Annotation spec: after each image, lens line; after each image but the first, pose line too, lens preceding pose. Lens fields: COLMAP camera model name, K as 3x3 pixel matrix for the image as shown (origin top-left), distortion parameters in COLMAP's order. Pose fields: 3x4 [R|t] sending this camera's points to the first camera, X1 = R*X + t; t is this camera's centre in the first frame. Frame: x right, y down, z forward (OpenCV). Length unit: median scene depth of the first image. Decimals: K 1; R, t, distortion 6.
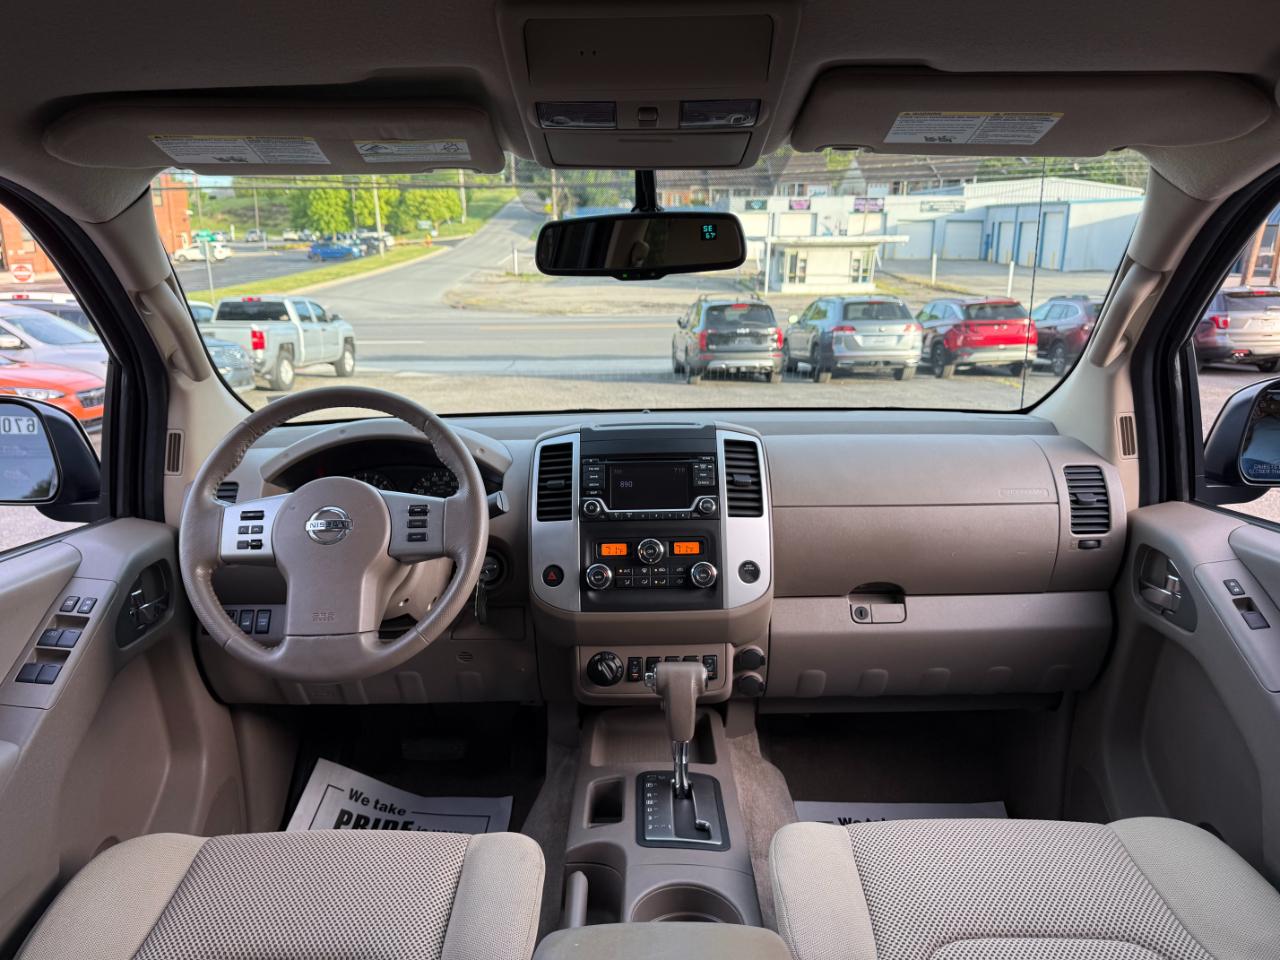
lens RADIAL K [[900.8, 0, 632.5], [0, 900.8, 478.9], [0, 0, 1]] dist [0.100175, -0.126745]
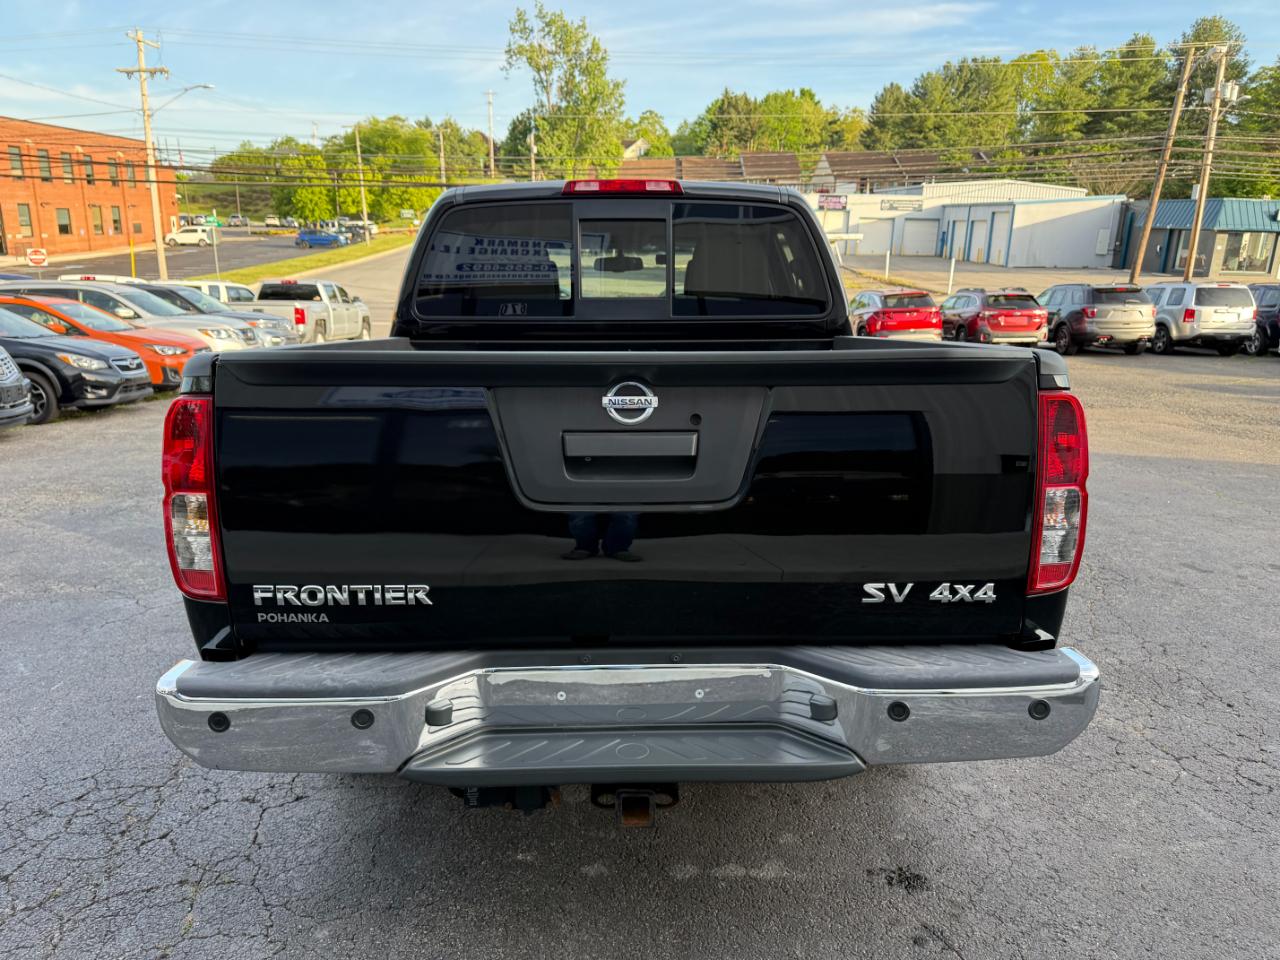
lens RADIAL K [[893.3, 0, 641.6], [0, 893.3, 482.5], [0, 0, 1]] dist [0.037962, -0.058626]
pose [[0.999266, 0.005258, 0.037941, -0.001569], [-0.005906, 0.999838, 0.016992, 0.022978], [-0.037845, -0.017204, 0.999136, -0.105458]]
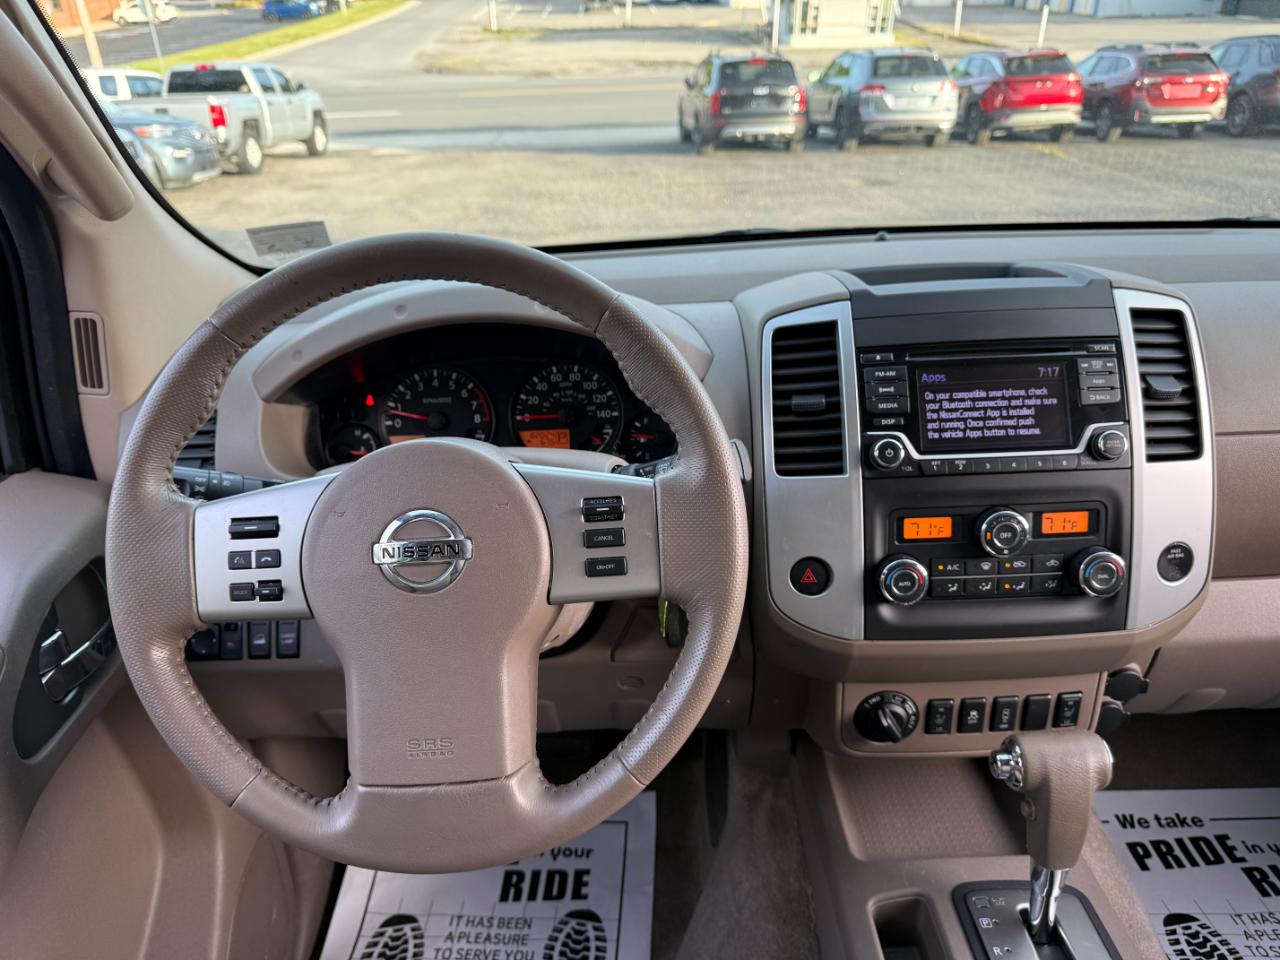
lens RADIAL K [[922.5, 0, 640.7], [0, 922.5, 481.9], [0, 0, 1]] dist [-0.001938, -0.007760]
pose [[0.999664, -0.023889, 0.010107, -0.007220], [0.020870, 0.972122, 0.233544, -0.002930], [-0.015404, -0.233255, 0.972294, 0.017618]]
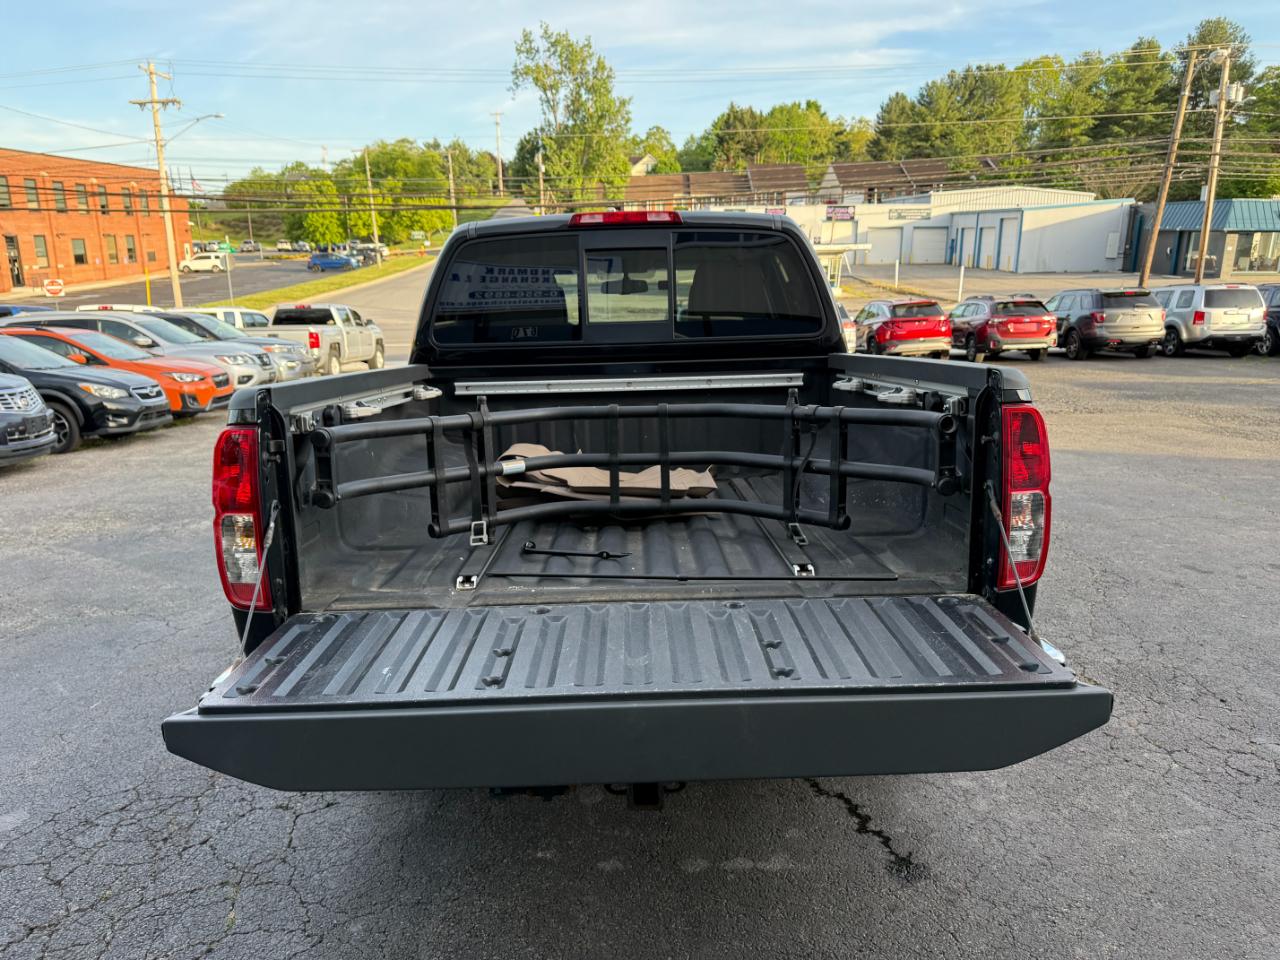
lens RADIAL K [[894.8, 0, 646.4], [0, 894.8, 481.2], [0, 0, 1]] dist [0.043624, -0.070040]
pose [[0.999496, -0.016699, 0.026983, -0.000960], [0.016718, 0.999860, -0.000488, 0.022789], [-0.026971, 0.000939, 0.999636, -0.109918]]
